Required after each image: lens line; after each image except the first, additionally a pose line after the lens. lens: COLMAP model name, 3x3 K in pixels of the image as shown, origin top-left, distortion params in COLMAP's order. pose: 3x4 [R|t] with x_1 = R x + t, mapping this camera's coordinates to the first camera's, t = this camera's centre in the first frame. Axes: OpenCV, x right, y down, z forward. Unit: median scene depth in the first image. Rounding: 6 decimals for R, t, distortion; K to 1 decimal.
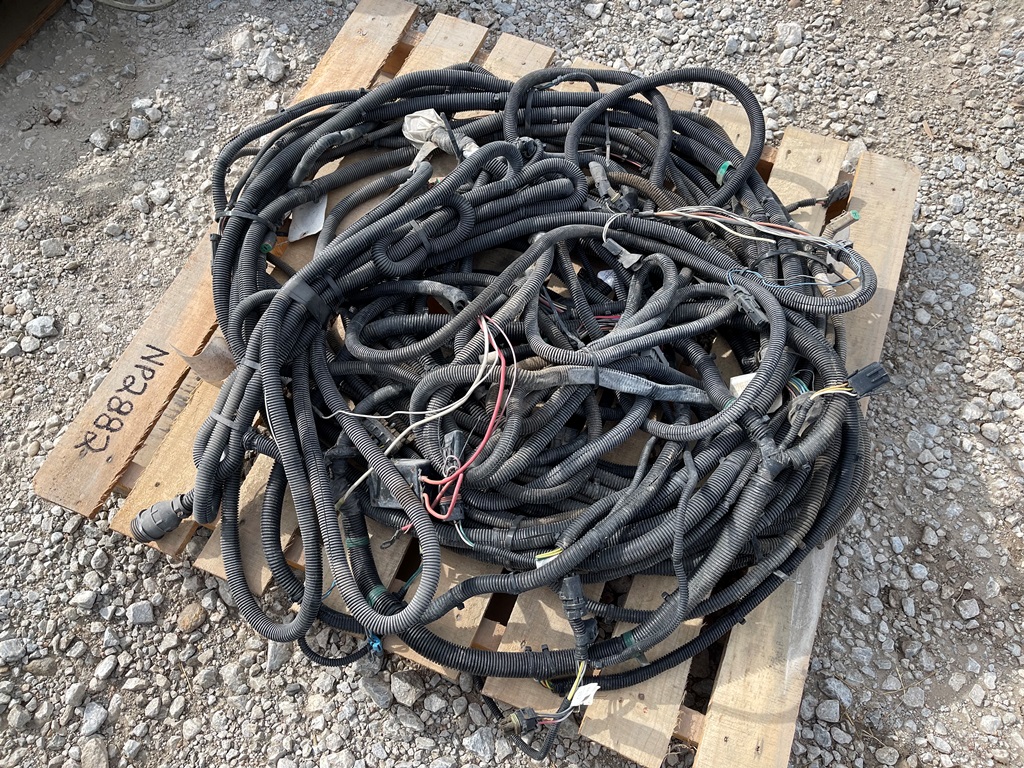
lens RADIAL K [[773.5, 0, 512.0], [0, 773.5, 384.0], [0, 0, 1]] dist [0.041290, -0.063097]
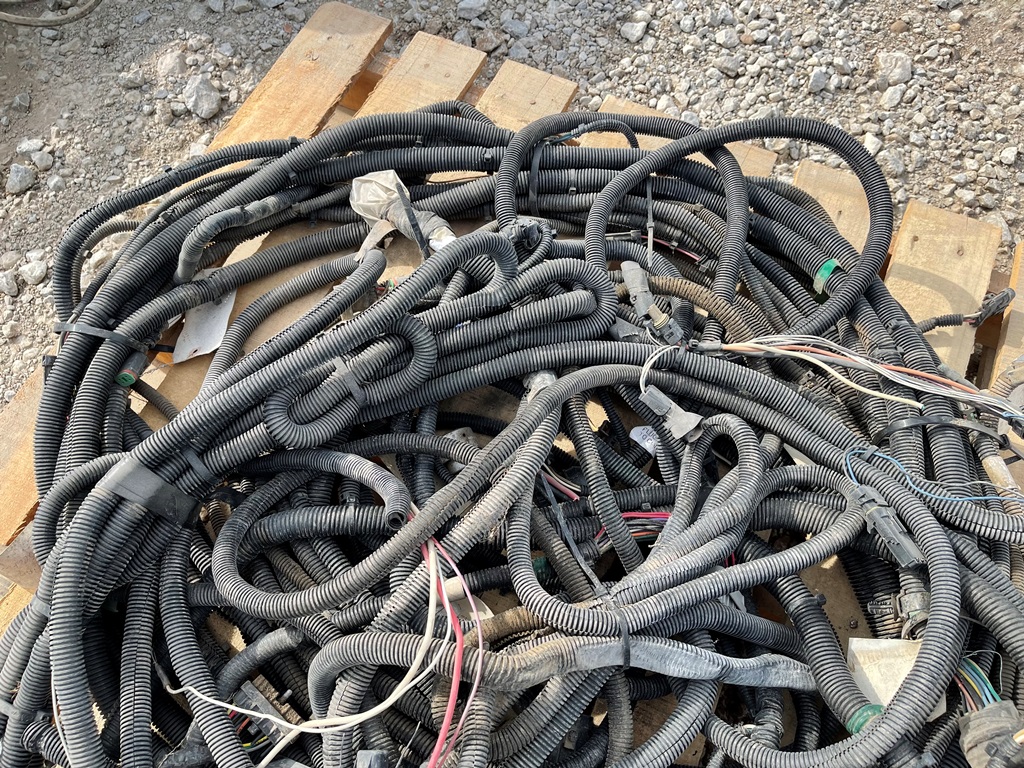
lens RADIAL K [[782.7, 0, 512.0], [0, 782.7, 384.0], [0, 0, 1]] dist [0.057773, -0.105801]
pose [[0.999041, 0.029305, -0.032538, 0.029430], [-0.030145, 0.999217, -0.025642, -0.150150], [0.031761, 0.026599, 0.999142, 0.315161]]
